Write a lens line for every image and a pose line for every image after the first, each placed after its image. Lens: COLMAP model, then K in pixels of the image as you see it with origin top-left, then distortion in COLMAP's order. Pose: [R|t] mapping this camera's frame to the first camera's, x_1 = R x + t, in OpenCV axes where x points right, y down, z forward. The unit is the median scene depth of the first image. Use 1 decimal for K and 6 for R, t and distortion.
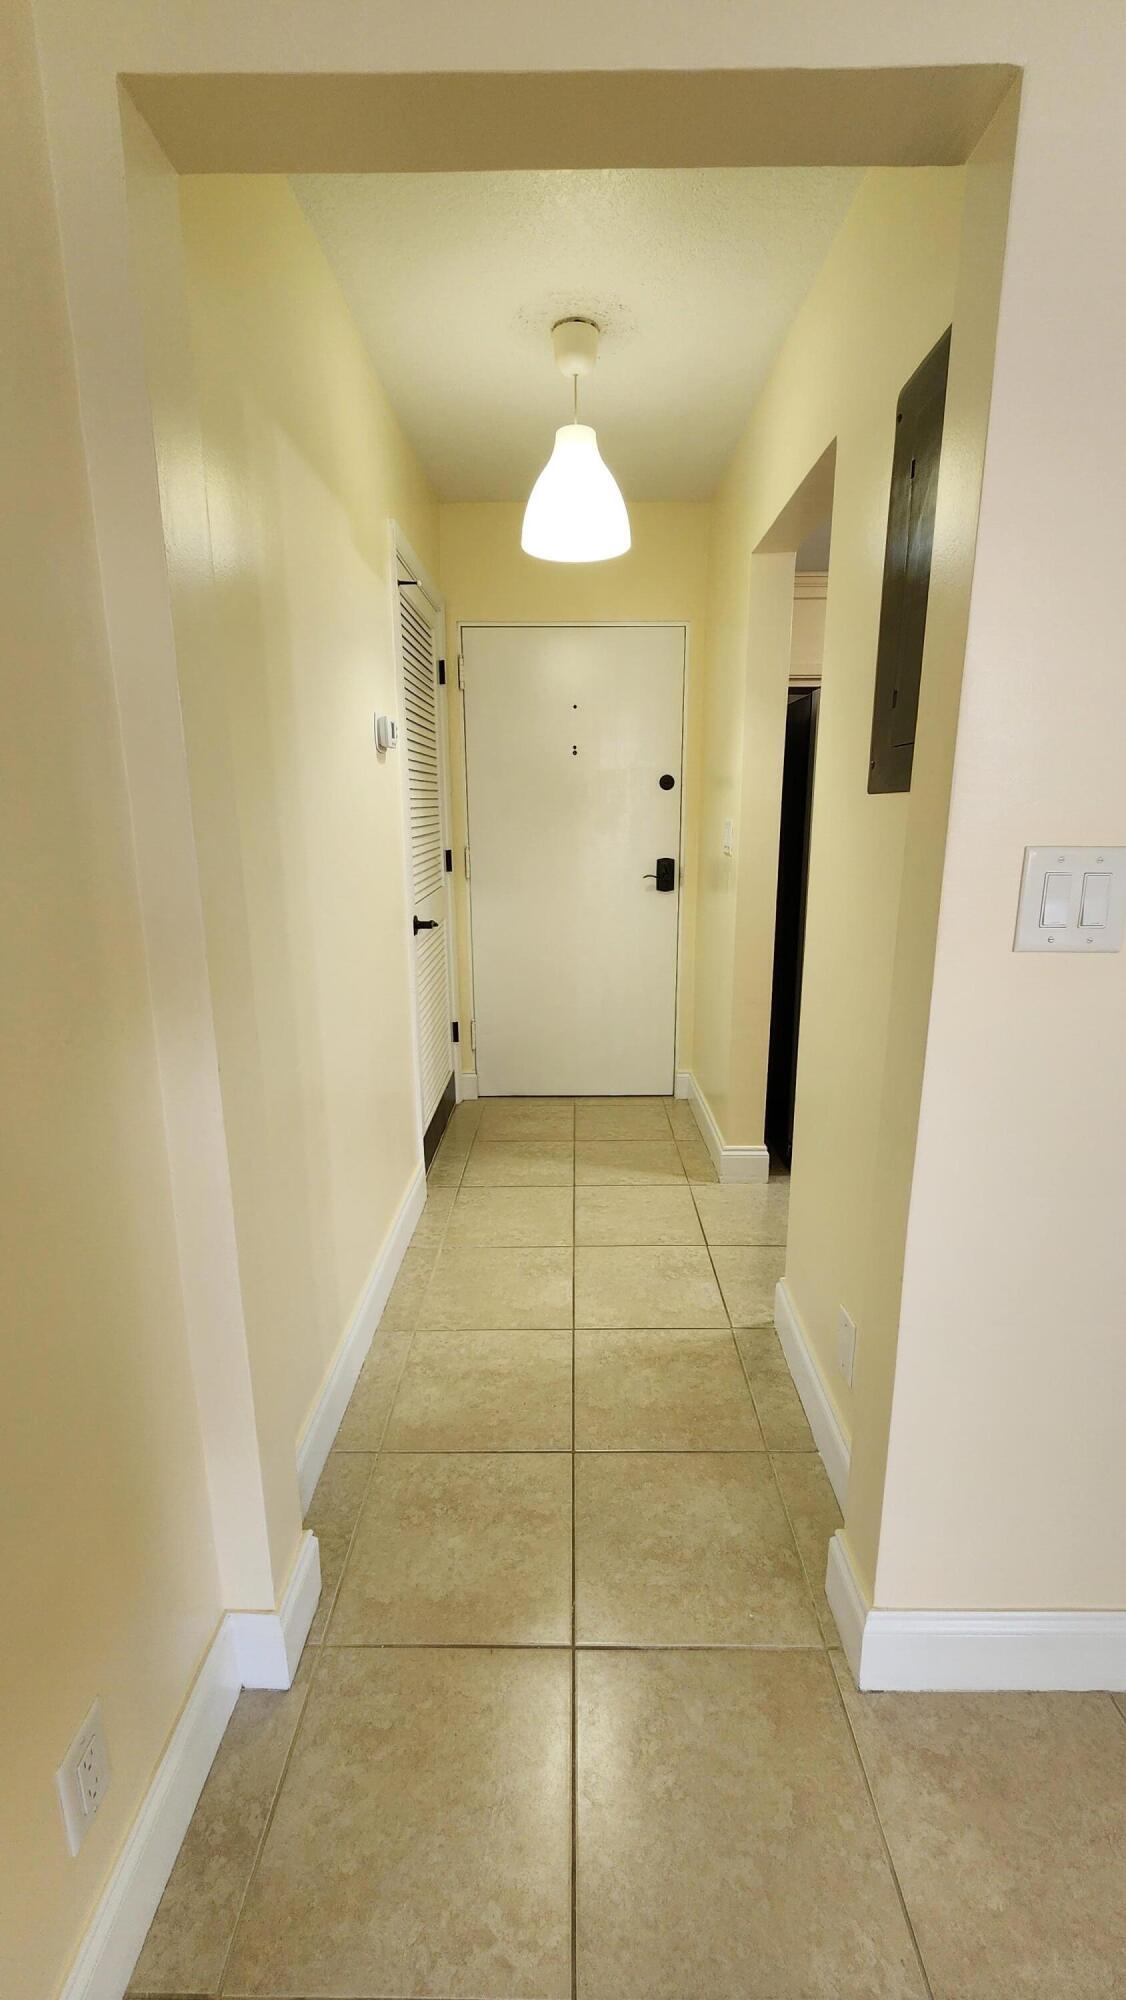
lens RADIAL K [[822.7, 0, 565.0], [0, 822.7, 1000.3], [0, 0, 1]] dist [0.001118, -0.000232]
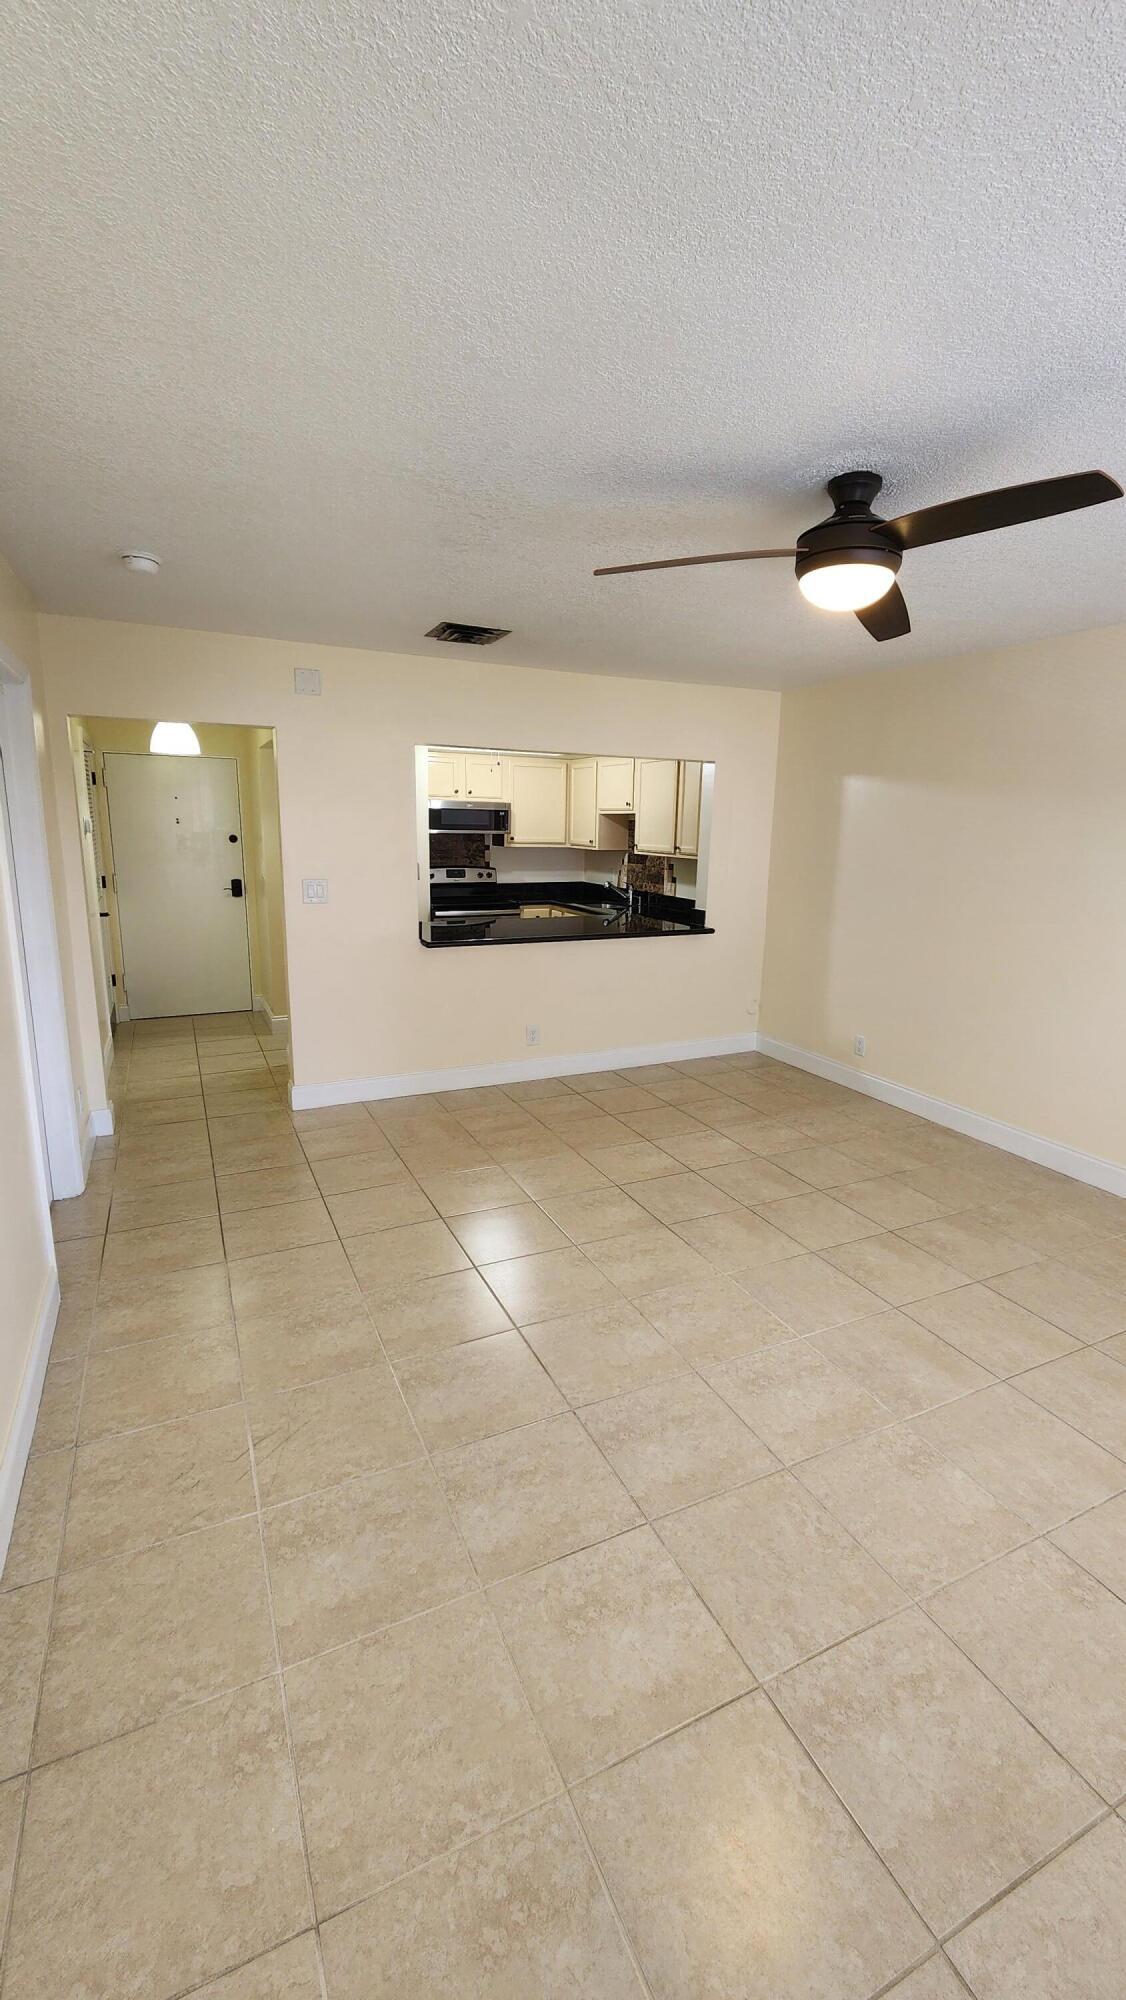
lens RADIAL K [[822.7, 0, 562.3], [0, 822.7, 996.4], [0, 0, 1]] dist [0.001118, -0.000232]
pose [[0.898384, -0.071865, 0.433291, -0.045255], [0.080779, 0.996730, -0.002171, 0.180364], [-0.431718, 0.036951, 0.901251, -1.144907]]
